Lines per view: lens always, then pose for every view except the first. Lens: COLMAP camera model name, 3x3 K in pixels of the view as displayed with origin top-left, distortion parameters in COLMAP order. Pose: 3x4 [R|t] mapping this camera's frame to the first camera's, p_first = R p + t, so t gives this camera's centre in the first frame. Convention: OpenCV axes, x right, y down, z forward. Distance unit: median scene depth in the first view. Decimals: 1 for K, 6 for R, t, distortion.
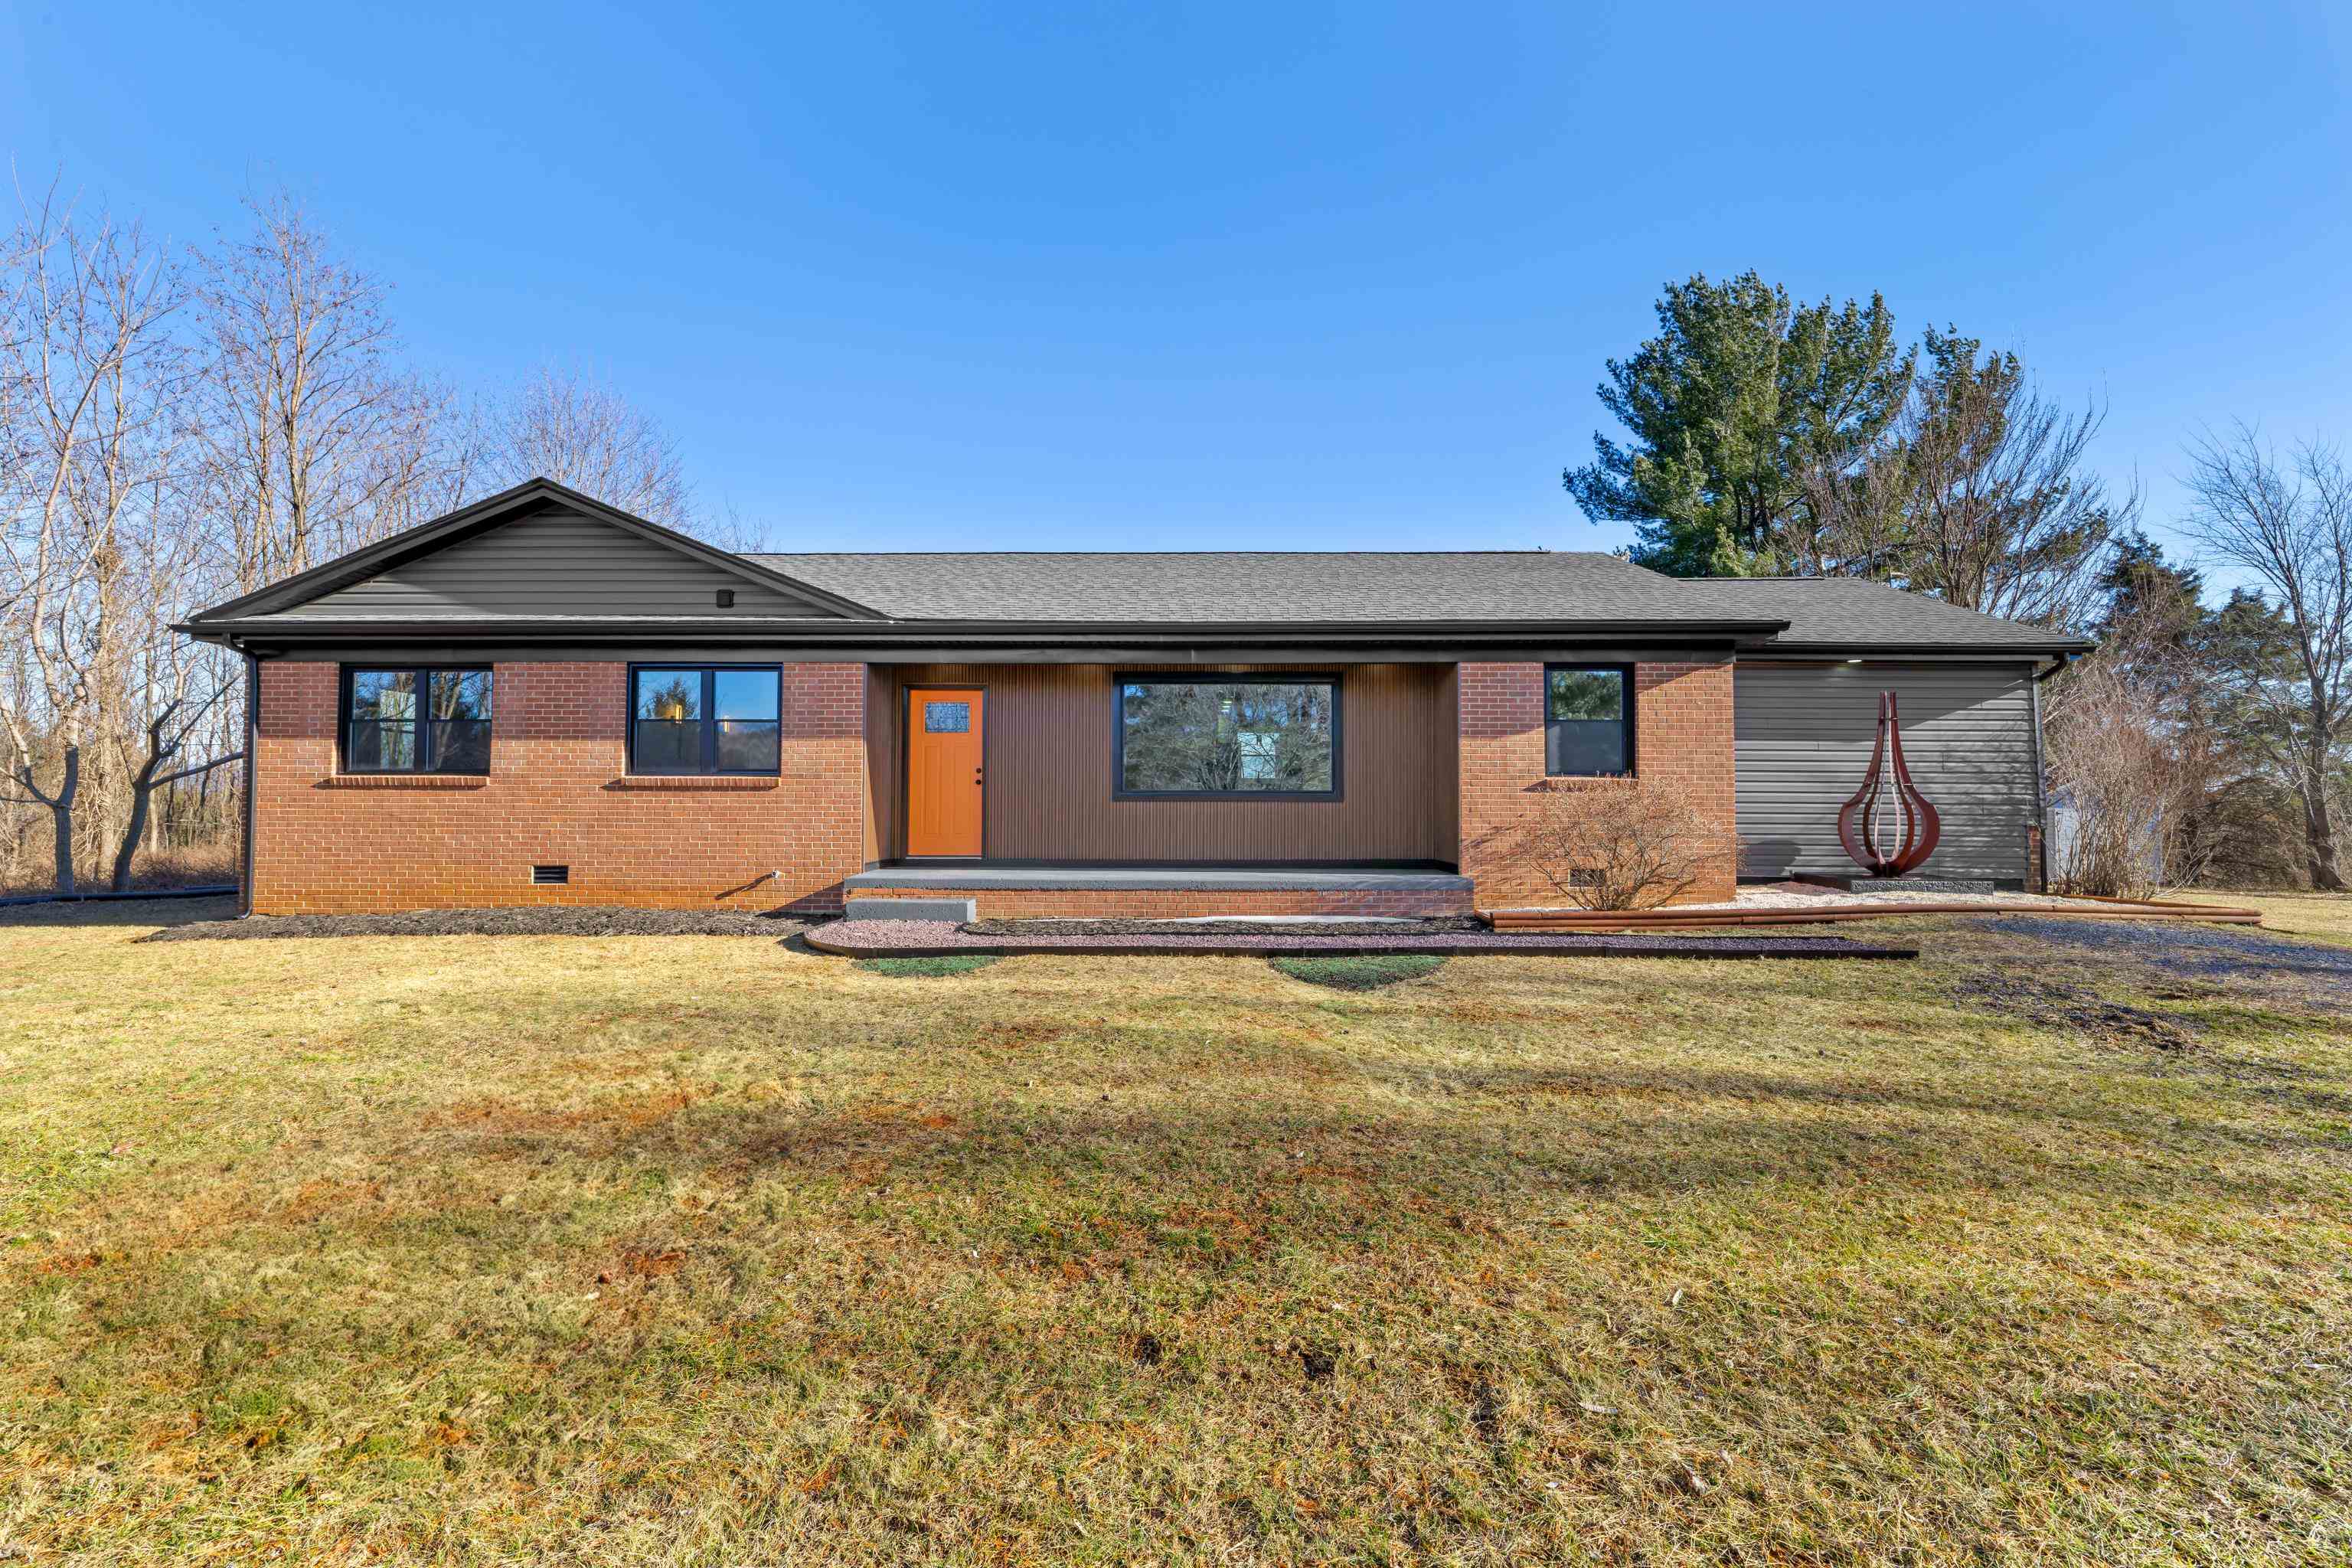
lens RADIAL K [[950.4, 0, 1176.0], [0, 950.4, 784.0], [0, 0, 1]] dist [0.012017, 0.000119]
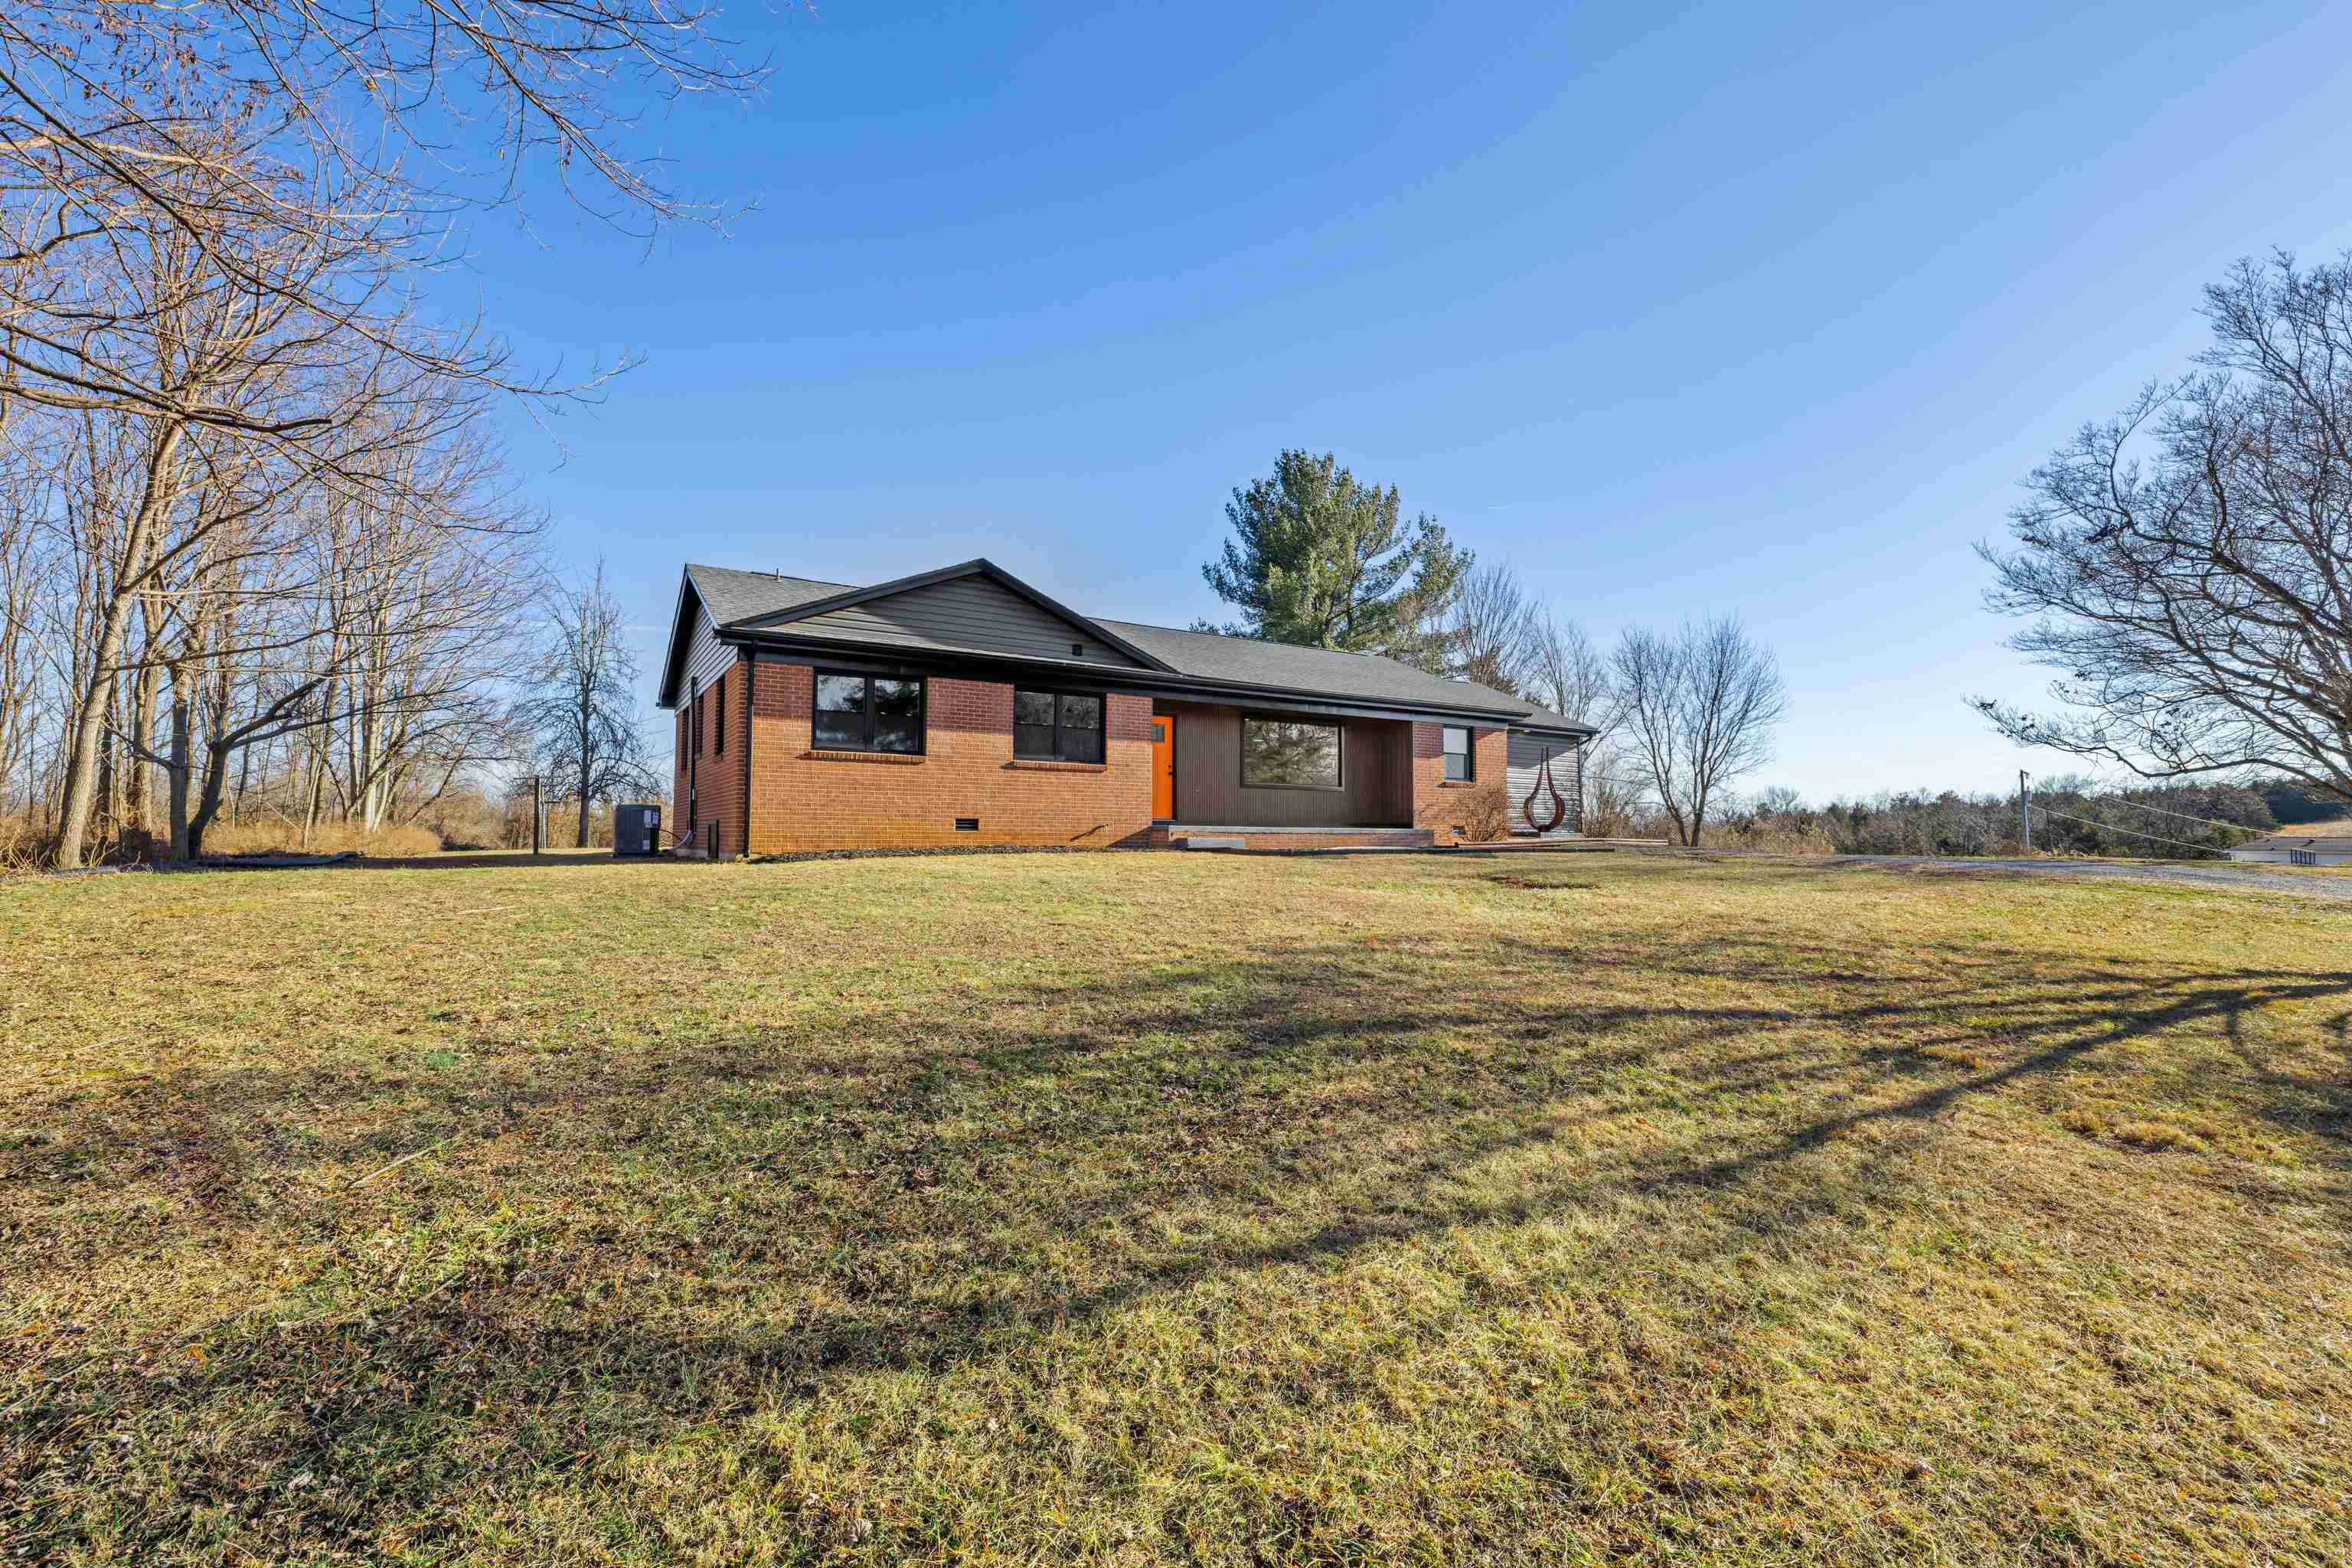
lens RADIAL K [[950.4, 0, 1176.0], [0, 950.4, 784.0], [0, 0, 1]] dist [0.012017, 0.000119]
pose [[0.861359, 0.030806, 0.507062, -1.100567], [-0.017497, 0.999366, -0.030993, 0.073137], [-0.507696, 0.017824, 0.861352, -0.426320]]
